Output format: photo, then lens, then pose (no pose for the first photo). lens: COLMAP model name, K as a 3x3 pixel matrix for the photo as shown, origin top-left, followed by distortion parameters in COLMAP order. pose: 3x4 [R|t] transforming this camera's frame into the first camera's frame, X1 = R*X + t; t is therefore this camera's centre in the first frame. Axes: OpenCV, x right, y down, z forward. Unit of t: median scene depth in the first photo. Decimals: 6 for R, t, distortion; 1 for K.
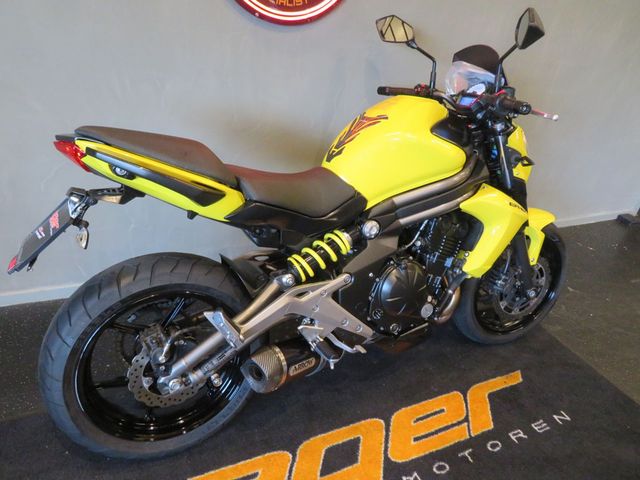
lens RADIAL K [[457.6, 0, 322.0], [0, 457.6, 237.7], [0, 0, 1]] dist [-0.008267, 0.007195]
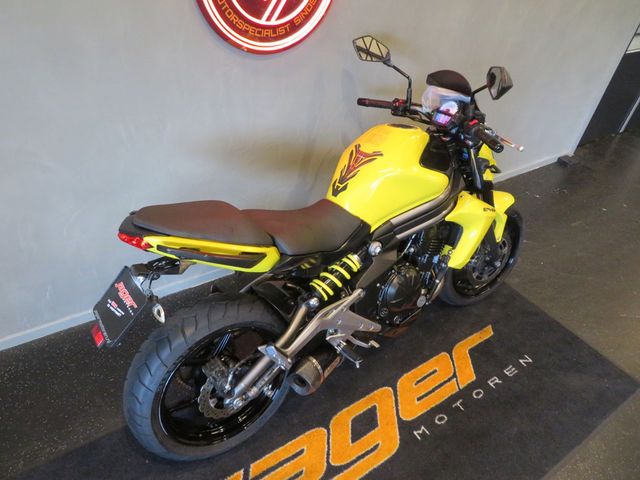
lens RADIAL K [[457.6, 0, 322.7], [0, 457.6, 236.5], [0, 0, 1]] dist [-0.008267, 0.007195]
pose [[0.987755, -0.118379, 0.101619, -0.144118], [0.100661, 0.981211, 0.164598, -0.255757], [-0.119194, -0.152354, 0.981112, -0.146788]]
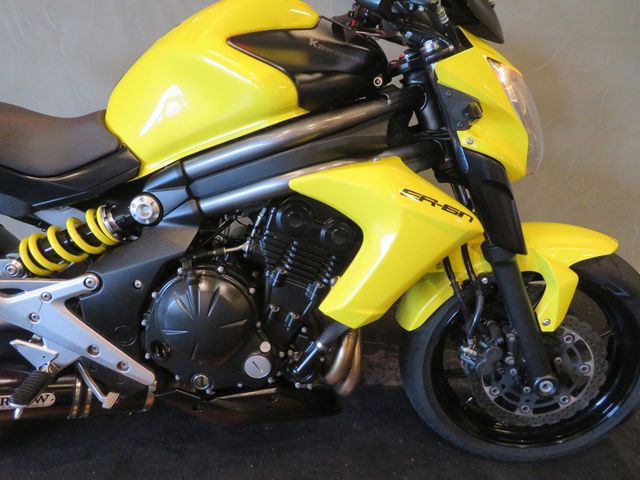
lens RADIAL K [[457.6, 0, 320.4], [0, 457.6, 238.3], [0, 0, 1]] dist [-0.008267, 0.007195]
pose [[0.899002, 0.121206, -0.420838, 0.569518], [-0.137721, 0.990431, -0.008947, -0.007203], [0.415727, 0.066001, 0.907091, 0.539720]]
